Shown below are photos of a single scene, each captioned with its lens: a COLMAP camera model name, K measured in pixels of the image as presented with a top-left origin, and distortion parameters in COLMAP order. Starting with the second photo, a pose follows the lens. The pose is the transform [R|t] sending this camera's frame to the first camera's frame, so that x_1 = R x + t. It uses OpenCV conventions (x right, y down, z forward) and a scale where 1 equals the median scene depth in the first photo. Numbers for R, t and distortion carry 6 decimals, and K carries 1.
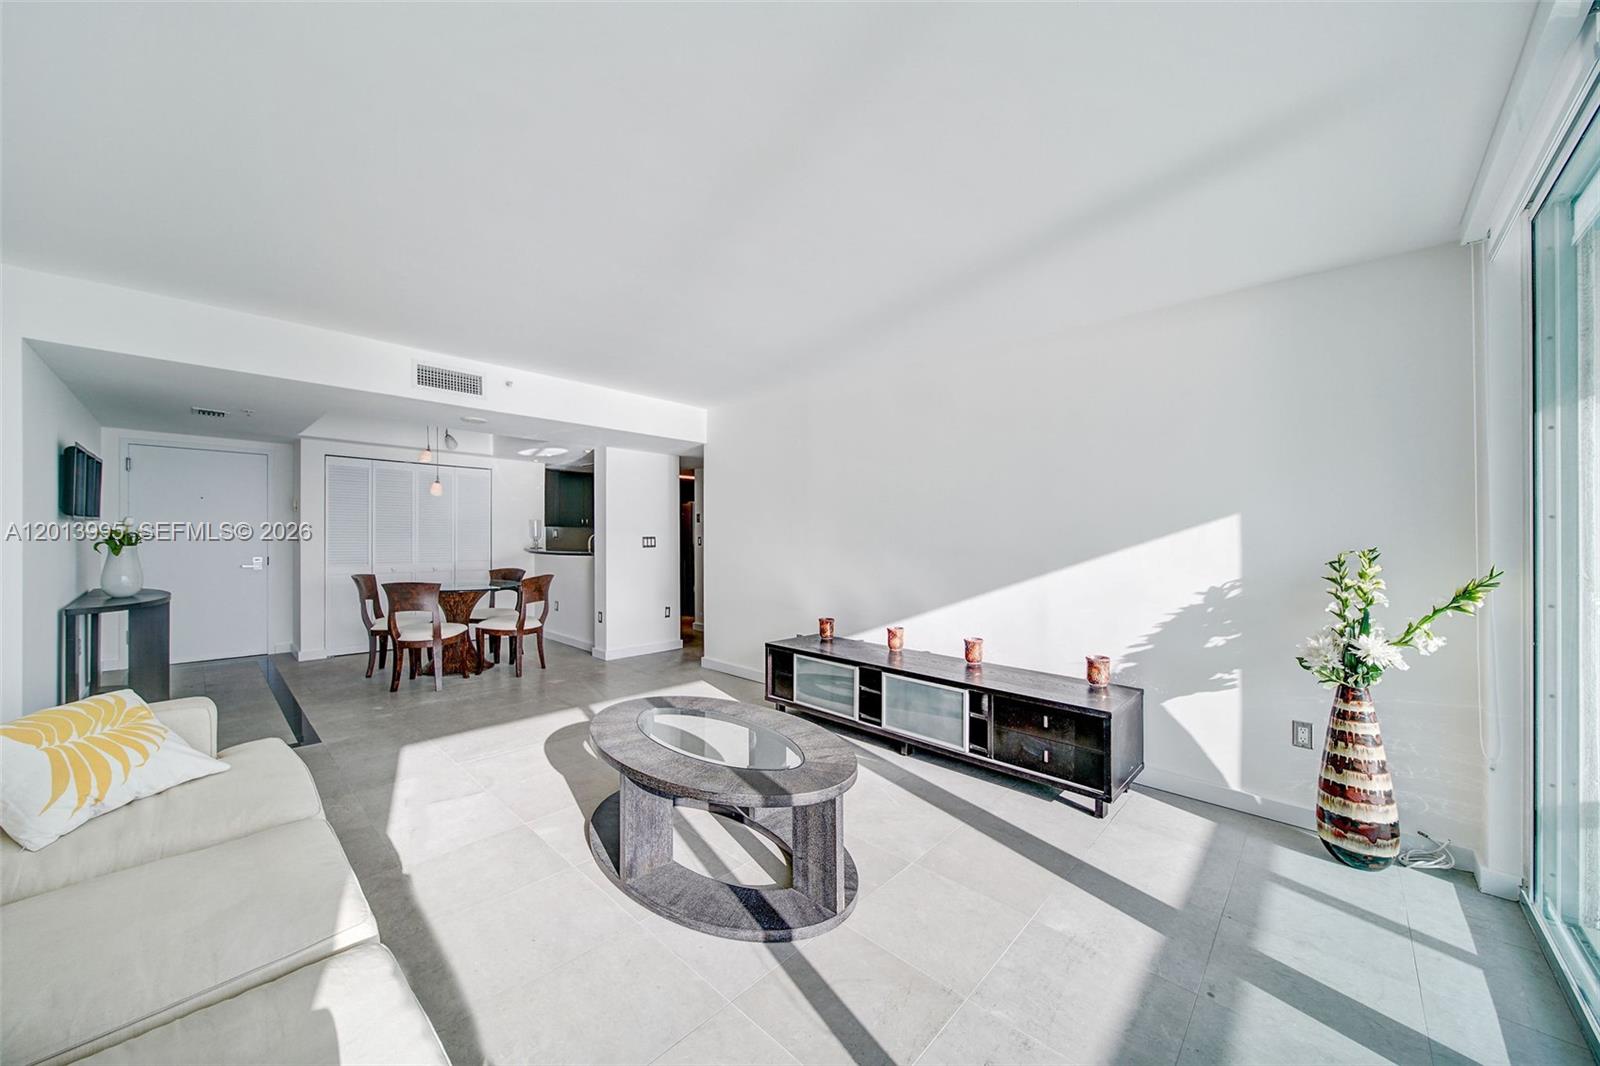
lens RADIAL K [[609.3, 0, 800.0], [0, 609.3, 533.0], [0, 0, 1]] dist [0.001634, 0.000112]
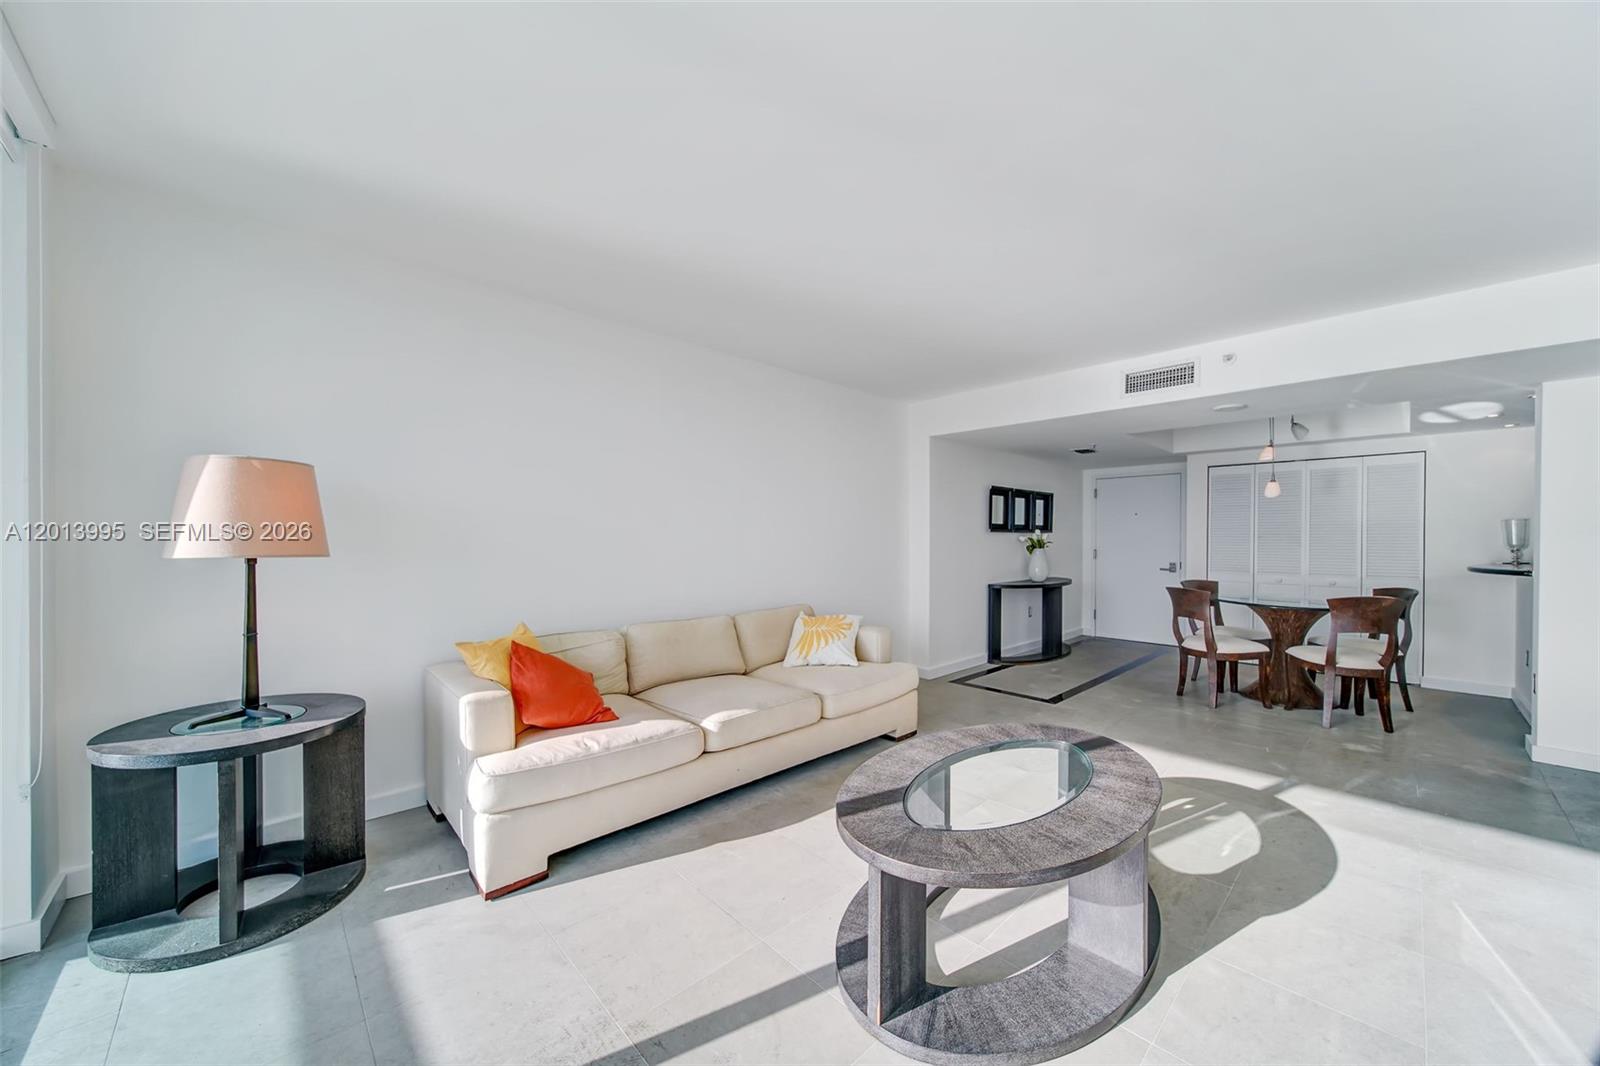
lens RADIAL K [[601.1, 0, 797.8], [0, 601.1, 554.4], [0, 0, 1]] dist [0.000824, 0.000073]
pose [[-0.105691, 0.010733, -0.994341, 0.428652], [-0.004295, 0.999927, 0.011250, 0.019739], [0.994390, 0.005460, -0.105637, 0.520353]]
